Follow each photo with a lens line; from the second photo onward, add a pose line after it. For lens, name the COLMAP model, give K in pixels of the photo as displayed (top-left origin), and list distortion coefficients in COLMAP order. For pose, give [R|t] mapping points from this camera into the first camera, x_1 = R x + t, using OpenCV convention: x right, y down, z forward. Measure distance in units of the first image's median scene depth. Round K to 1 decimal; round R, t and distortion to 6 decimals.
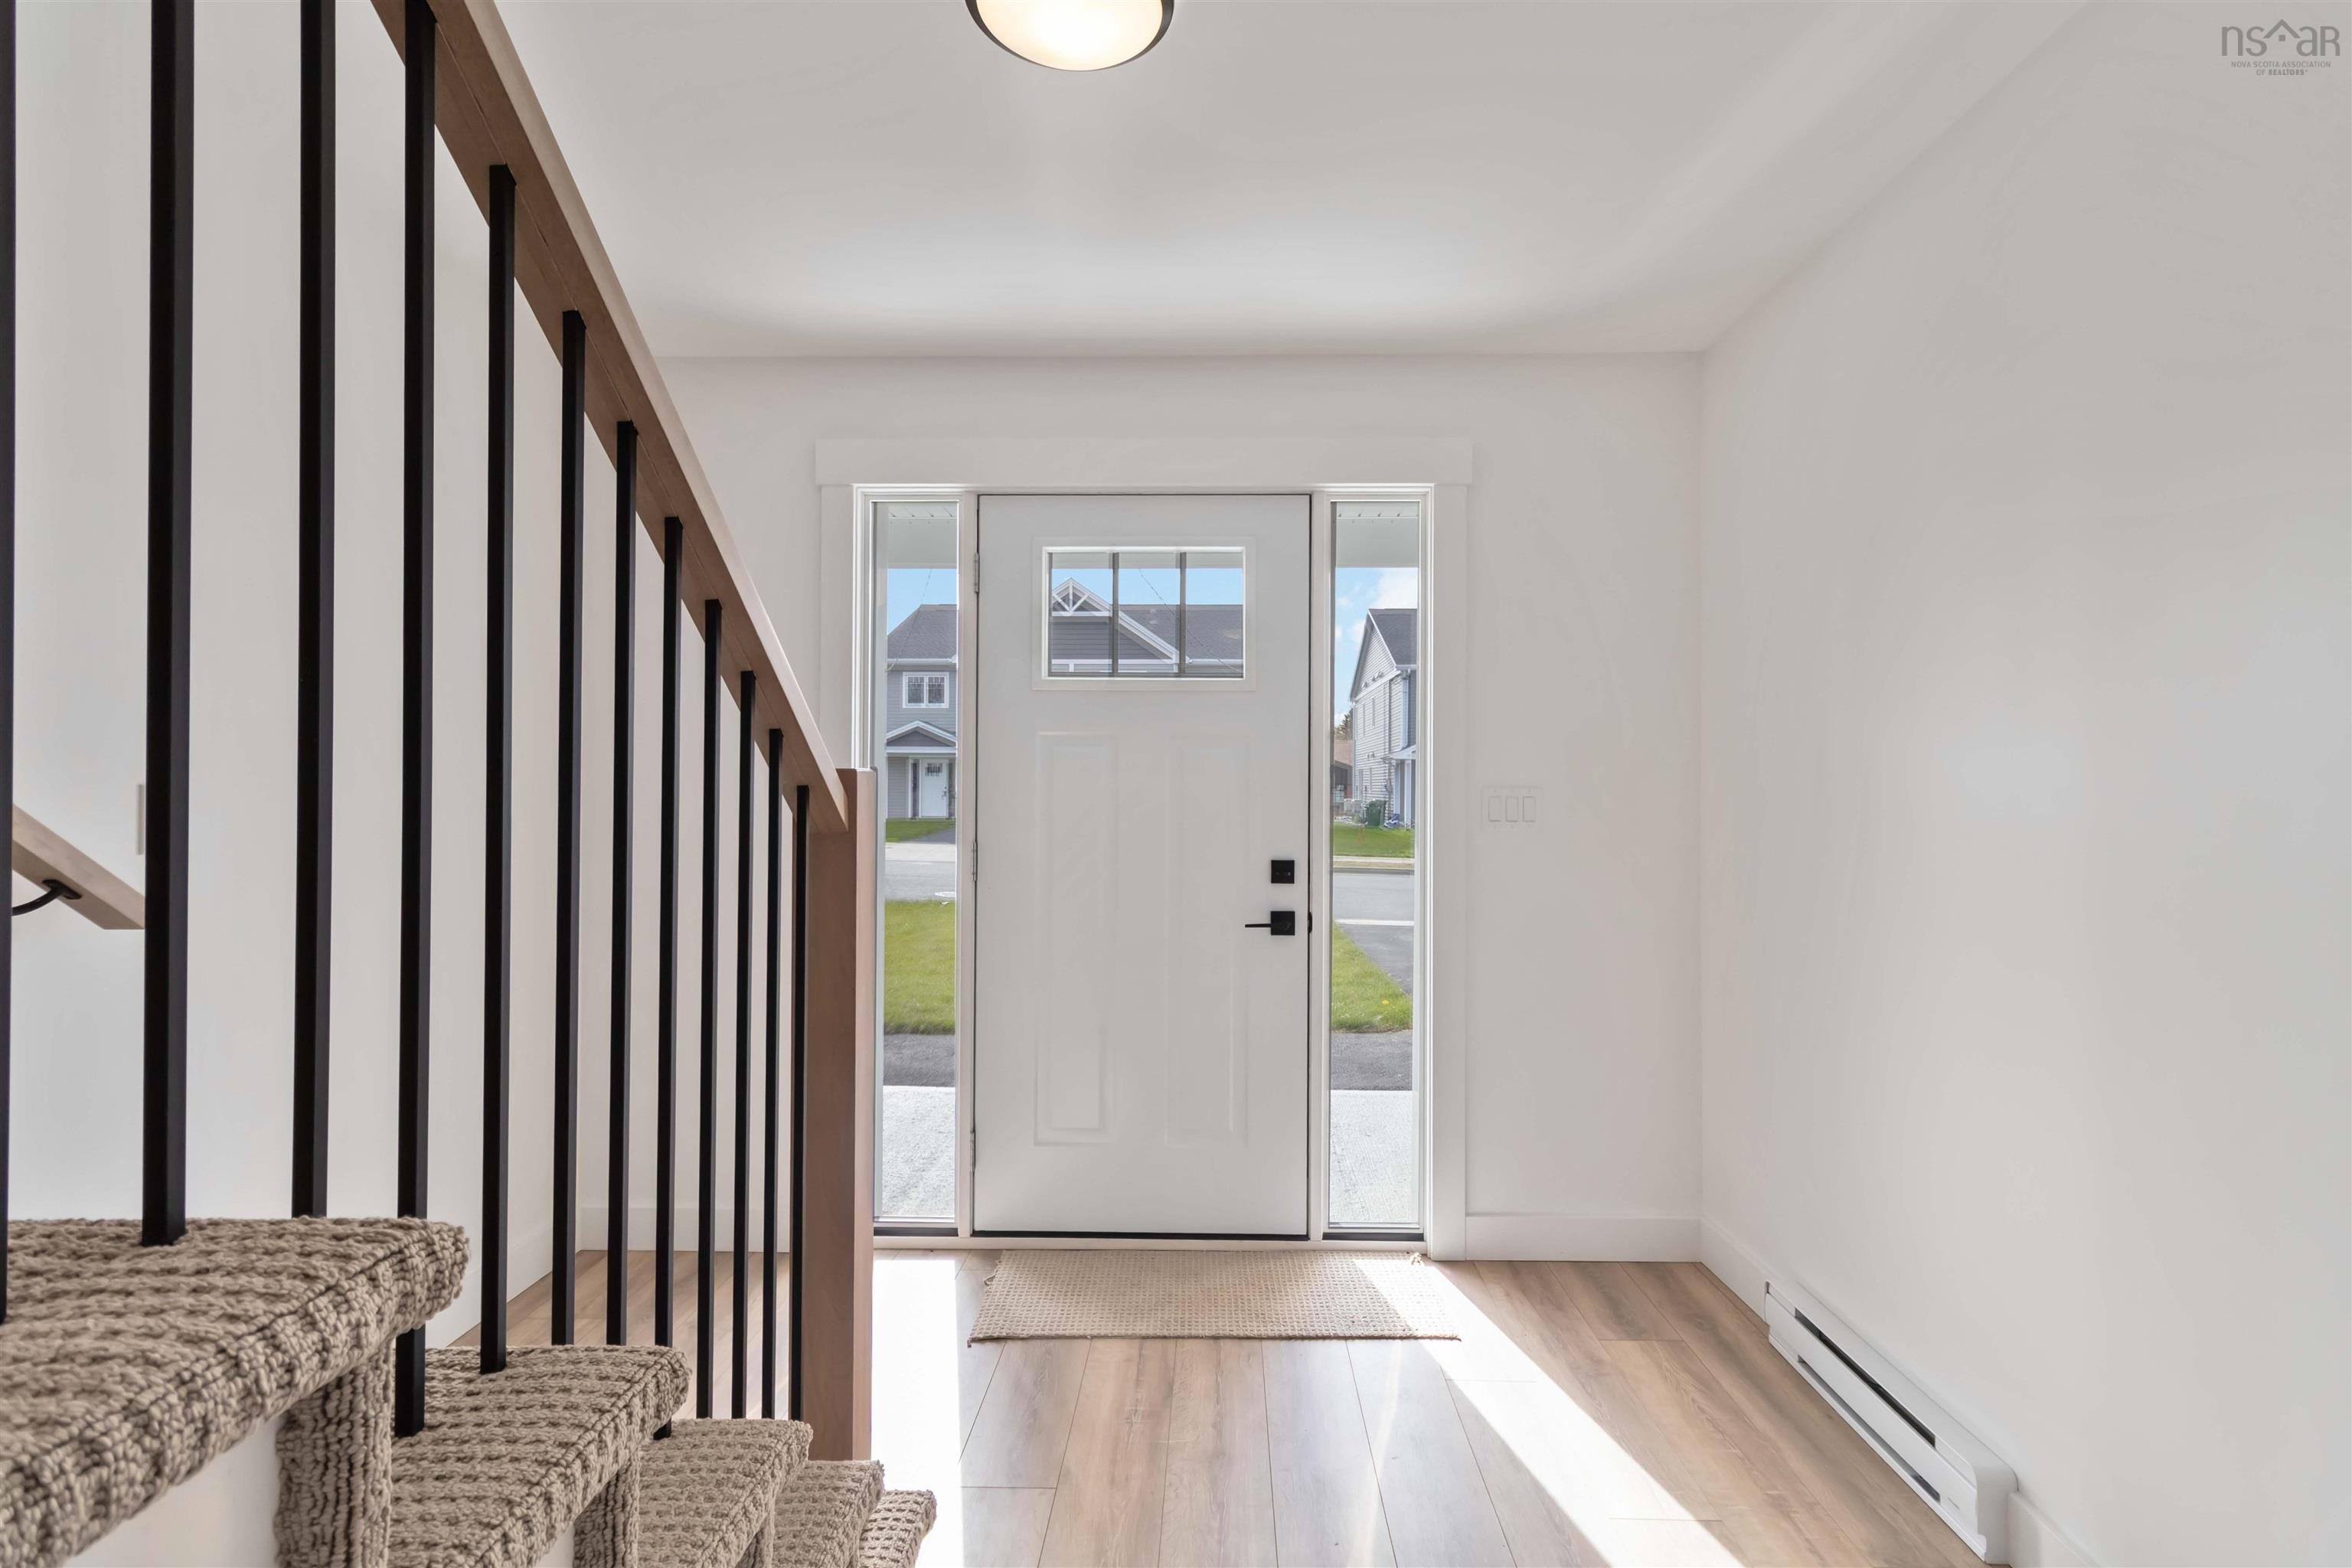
lens RADIAL K [[1090.9, 0, 1168.4], [0, 1090.9, 769.1], [0, 0, 1]] dist [0.005247, 0.000275]
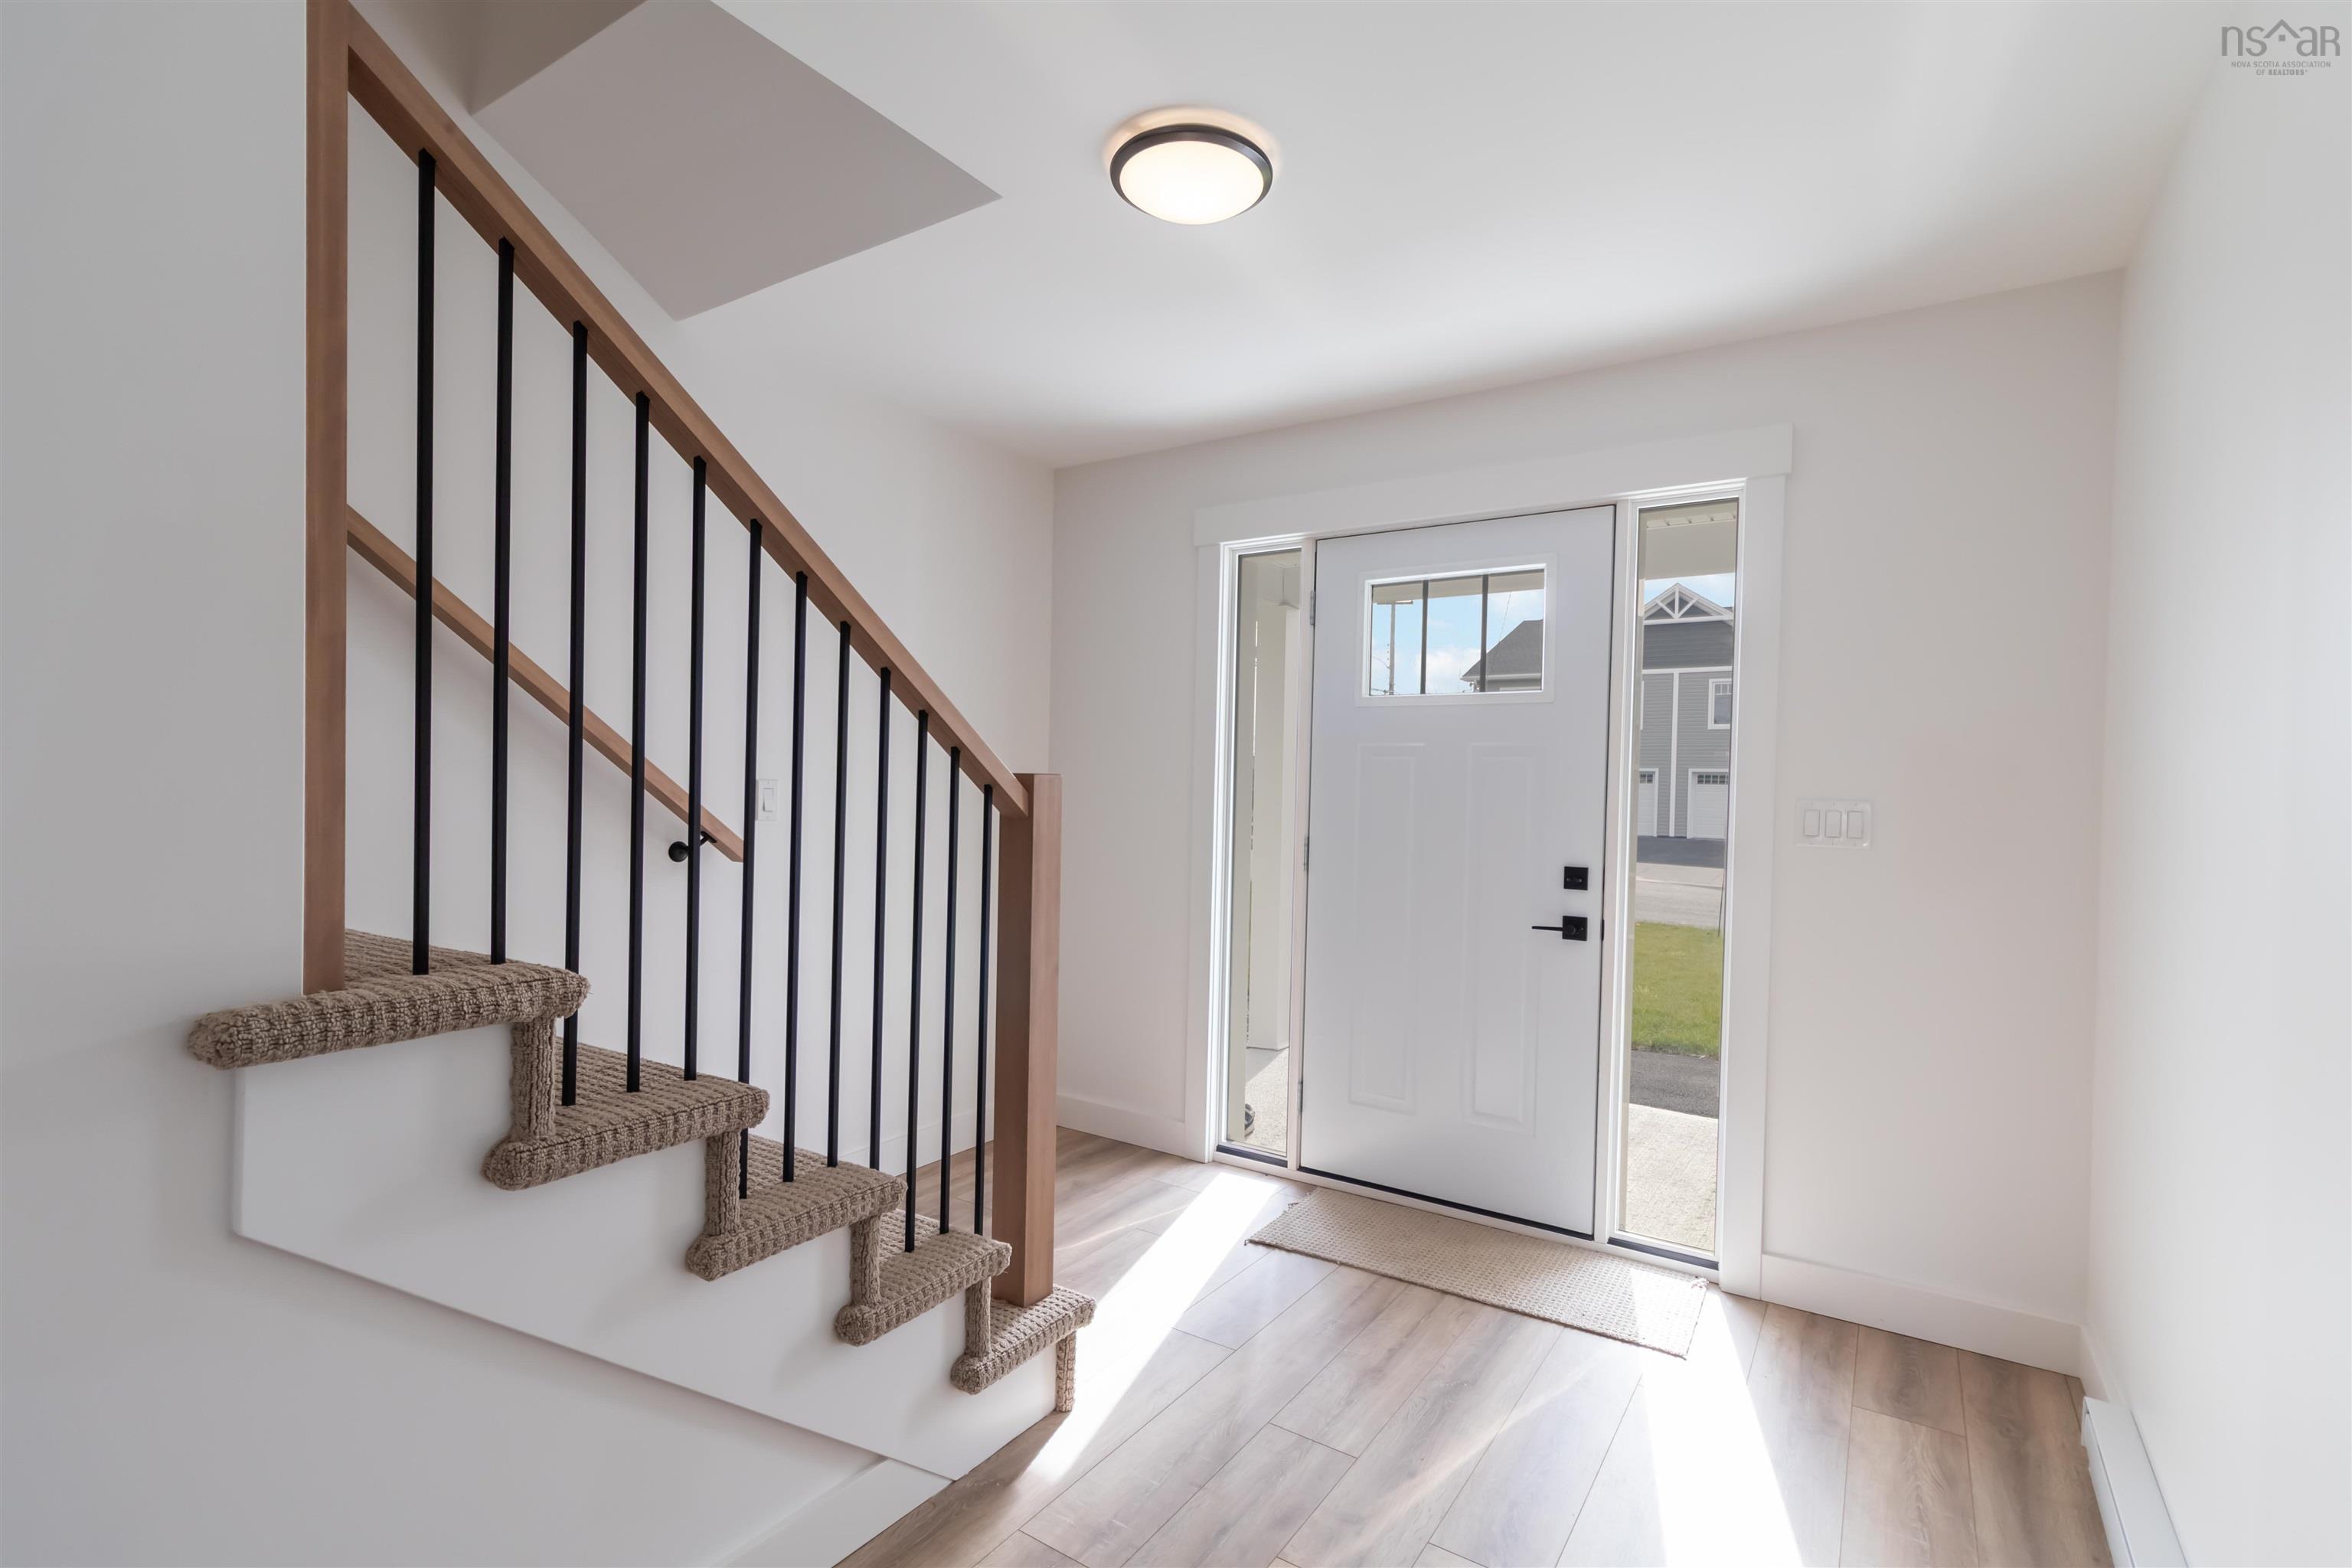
lens RADIAL K [[1090.9, 0, 1241.6], [0, 1090.9, 798.7], [0, 0, 1]] dist [0.005247, 0.000275]
pose [[0.850050, 0.017292, -0.526417, 0.383984], [-0.009490, 0.999802, 0.017517, 0.004513], [0.526616, -0.009895, 0.850046, -0.035248]]
